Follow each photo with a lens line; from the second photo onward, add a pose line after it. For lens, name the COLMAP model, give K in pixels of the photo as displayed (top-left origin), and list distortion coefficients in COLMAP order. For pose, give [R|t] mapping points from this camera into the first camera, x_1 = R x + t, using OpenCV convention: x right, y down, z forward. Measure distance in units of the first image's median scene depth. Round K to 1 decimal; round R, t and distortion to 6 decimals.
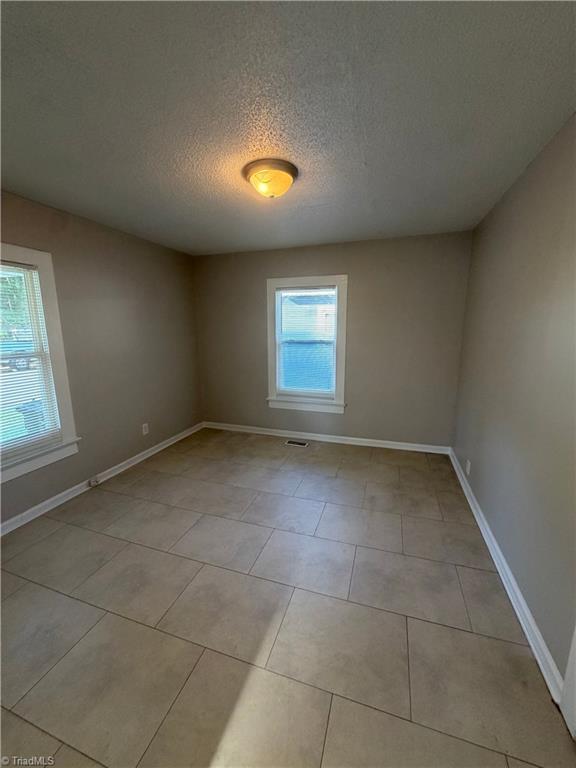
lens RADIAL K [[301.8, 0, 291.8], [0, 301.8, 384.1], [0, 0, 1]] dist [0.001577, 0.000172]
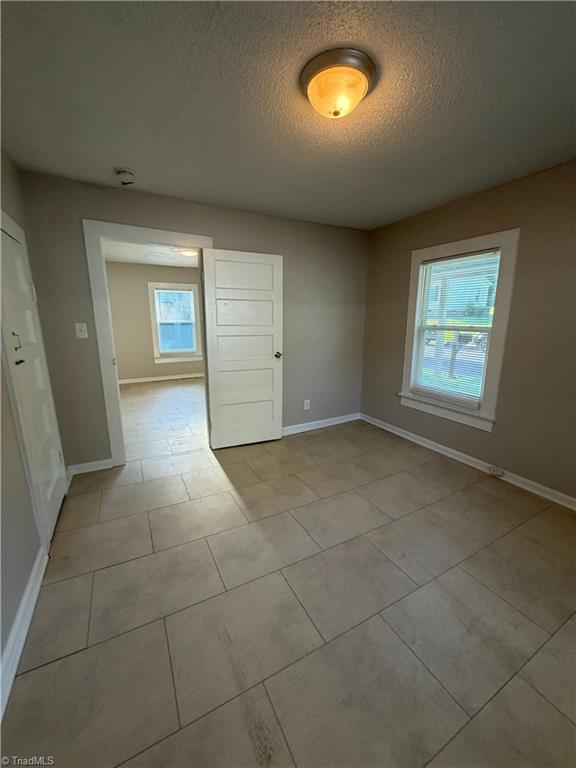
lens RADIAL K [[306.8, 0, 288.0], [0, 306.8, 384.0], [0, 0, 1]] dist [0.001161, 0.000116]
pose [[-0.686099, 0.158734, -0.709980, 0.486883], [-0.136225, 0.930615, 0.339705, -0.191917], [0.714641, 0.329788, -0.616870, 1.204309]]
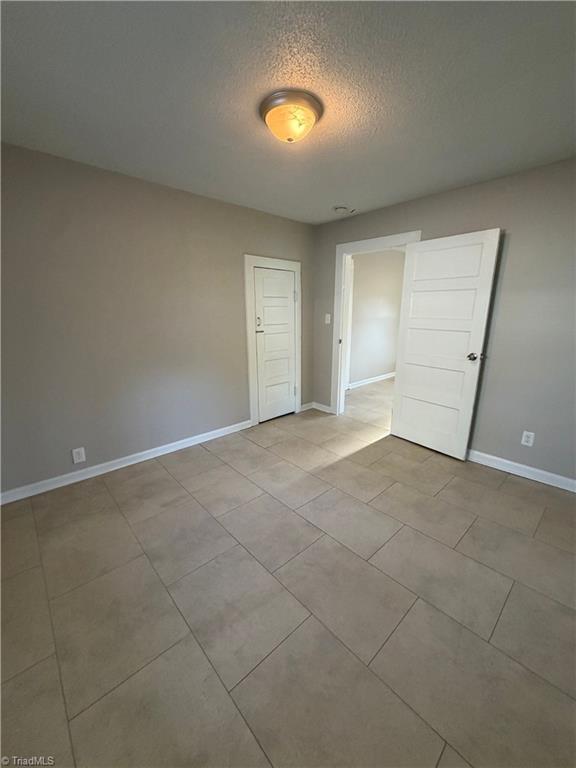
lens RADIAL K [[306.8, 0, 288.0], [0, 306.8, 384.0], [0, 0, 1]] dist [0.001161, 0.000116]
pose [[-0.869540, -0.108469, 0.481804, -0.429654], [0.099840, 0.916830, 0.386595, -0.240829], [-0.483666, 0.384263, -0.786390, 1.500003]]
